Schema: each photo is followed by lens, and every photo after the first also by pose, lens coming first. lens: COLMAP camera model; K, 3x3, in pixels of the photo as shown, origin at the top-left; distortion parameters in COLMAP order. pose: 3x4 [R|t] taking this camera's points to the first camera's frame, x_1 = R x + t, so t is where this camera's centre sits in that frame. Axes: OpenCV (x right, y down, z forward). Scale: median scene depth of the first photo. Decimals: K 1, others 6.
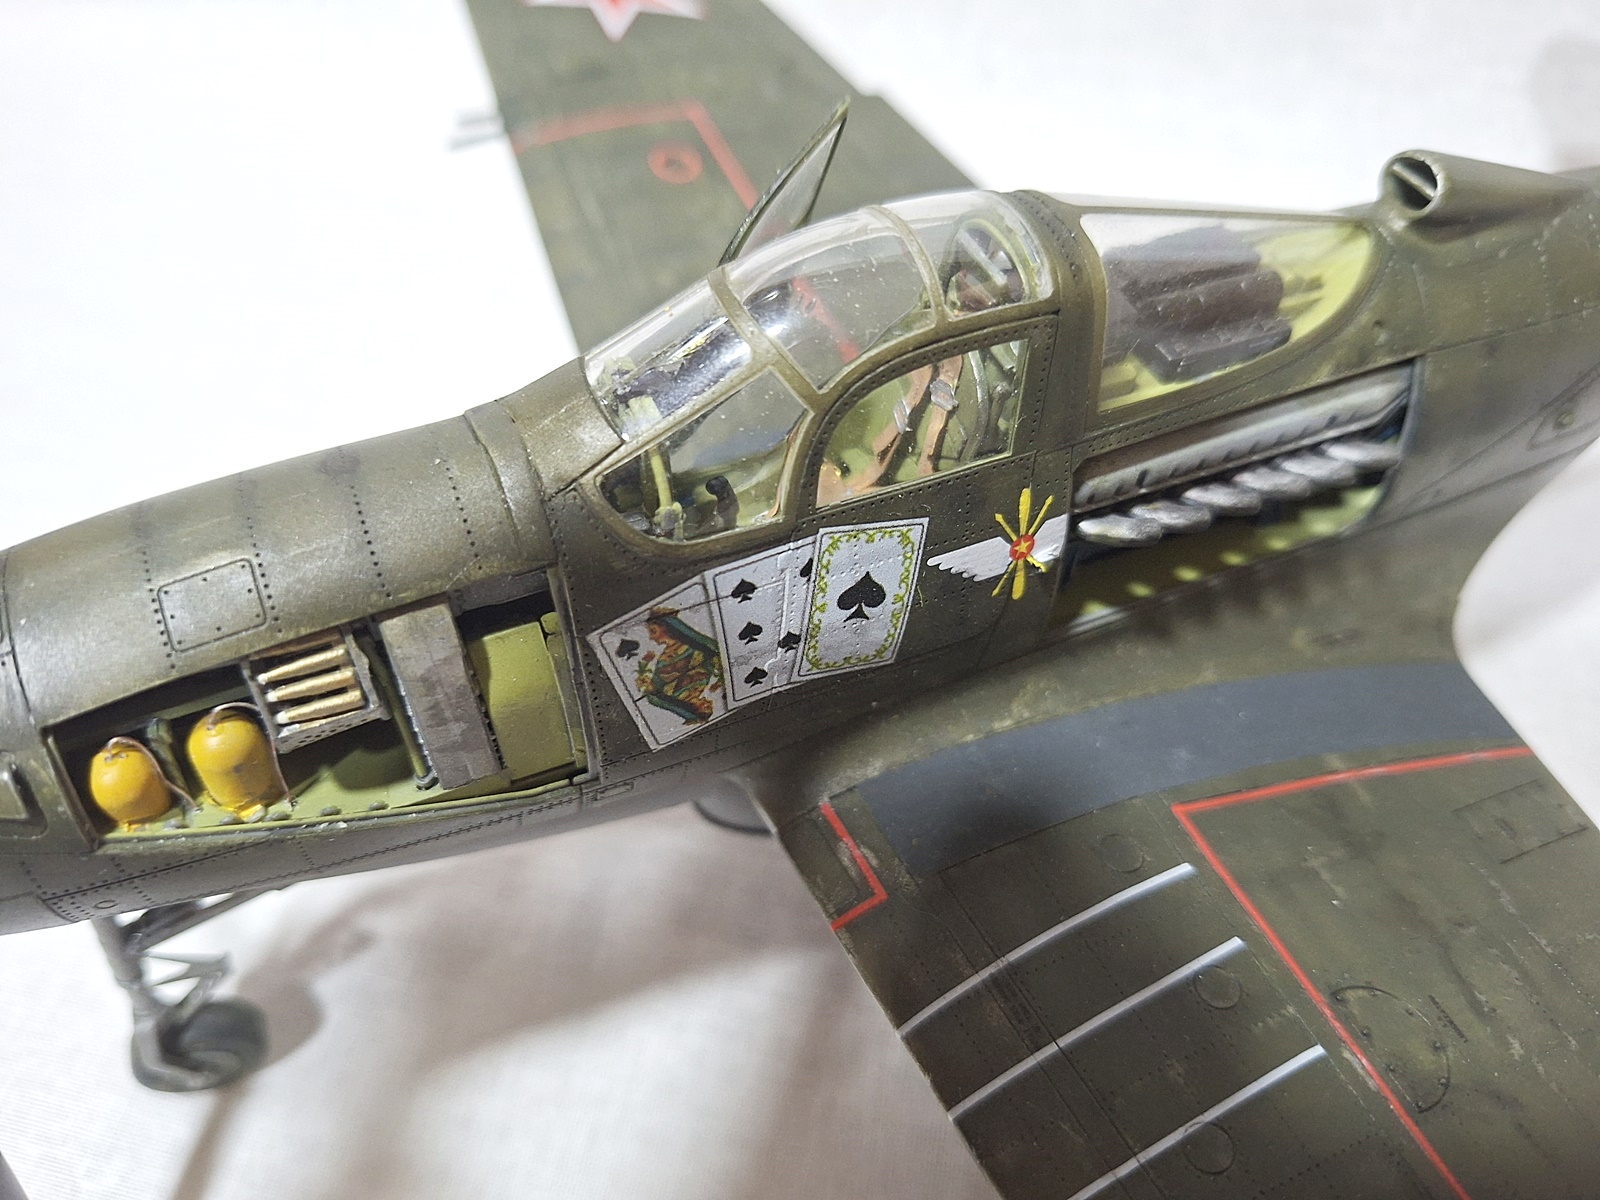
lens RADIAL K [[1138.4, 0, 805.8], [0, 1138.4, 606.3], [0, 0, 1]] dist [0.096623, -0.207881]
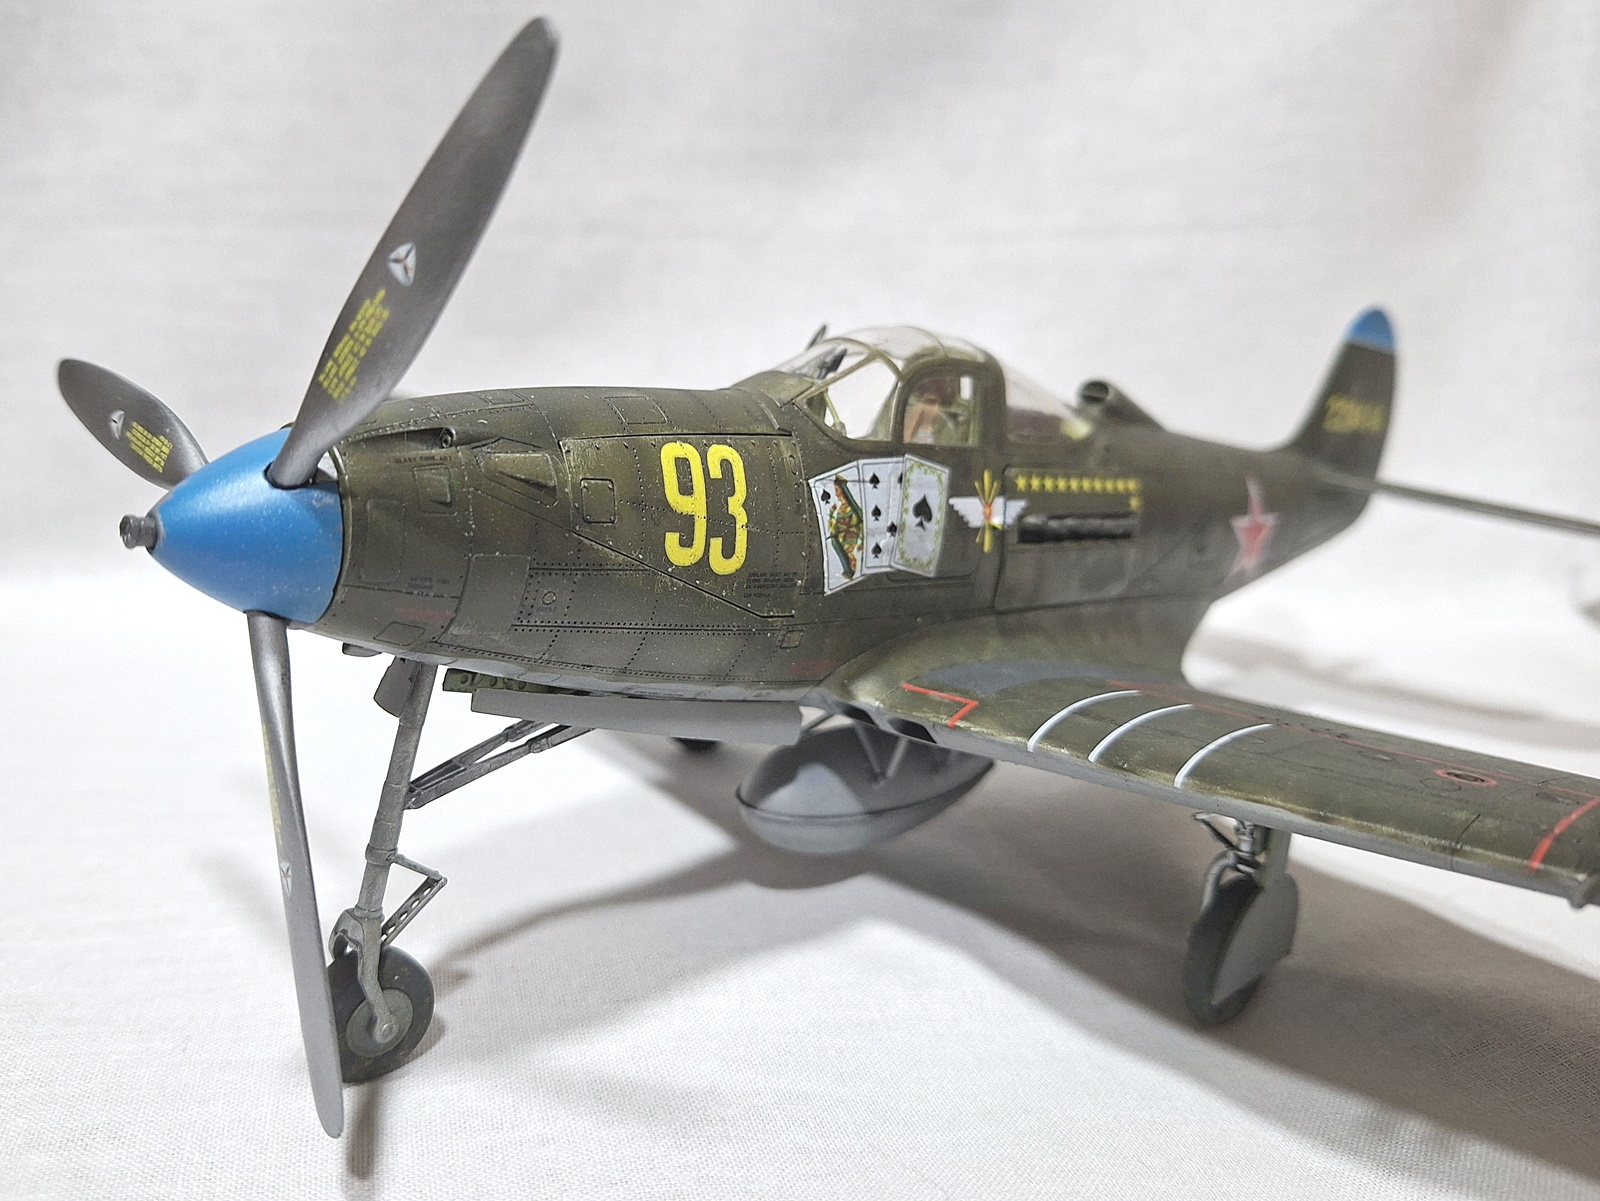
lens RADIAL K [[1138.4, 0, 805.8], [0, 1138.4, 606.8], [0, 0, 1]] dist [0.096623, -0.207881]
pose [[0.932247, -0.017858, 0.361381, -0.752587], [0.211668, 0.836958, -0.504676, 0.960428], [-0.293448, 0.546975, 0.784032, -0.198188]]
